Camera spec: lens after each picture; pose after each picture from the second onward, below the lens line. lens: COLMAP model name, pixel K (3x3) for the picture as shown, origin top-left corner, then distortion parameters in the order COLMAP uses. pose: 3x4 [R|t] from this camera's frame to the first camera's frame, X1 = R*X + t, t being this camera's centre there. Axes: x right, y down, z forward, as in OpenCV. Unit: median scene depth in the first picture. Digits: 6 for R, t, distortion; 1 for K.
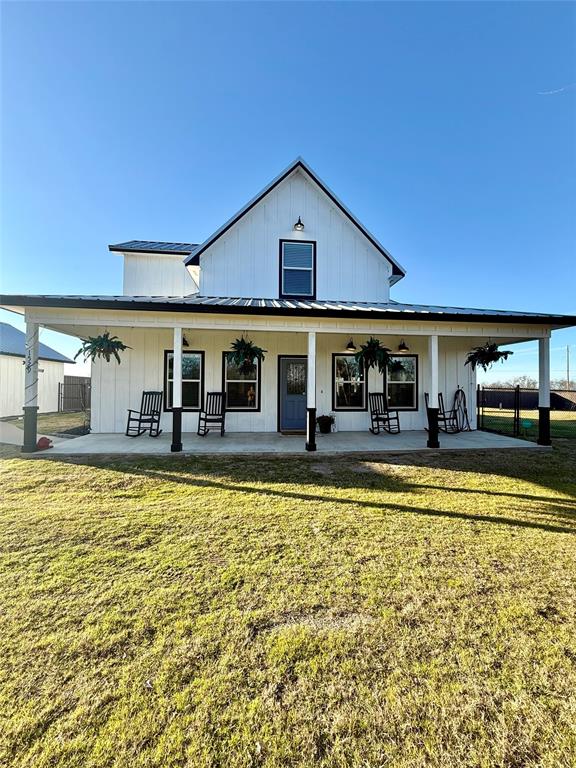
lens RADIAL K [[304.8, 0, 289.7], [0, 304.8, 382.6], [0, 0, 1]] dist [0.000070, 0.000036]
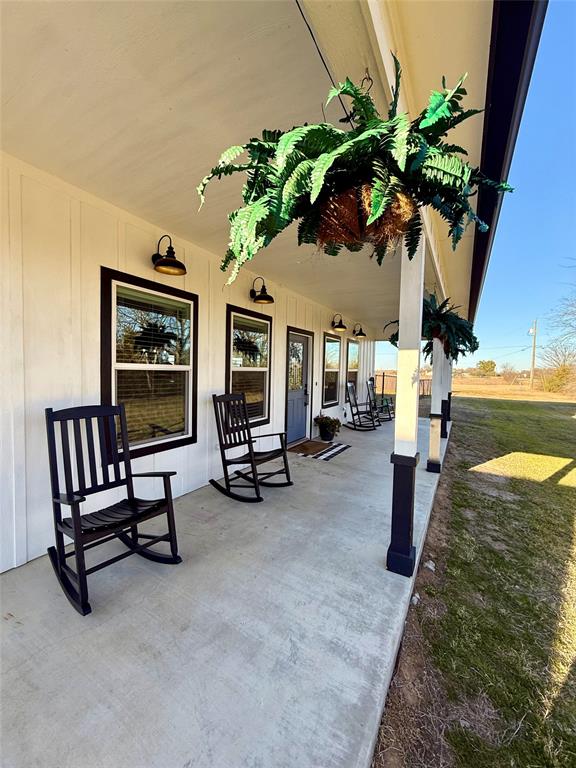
lens RADIAL K [[304.8, 0, 289.7], [0, 304.8, 382.6], [0, 0, 1]] dist [0.000070, 0.000036]
pose [[0.574655, -0.031820, 0.817777, -0.533426], [-0.018734, 0.998471, 0.052015, -0.009893], [-0.818182, -0.045211, 0.573180, 0.644319]]
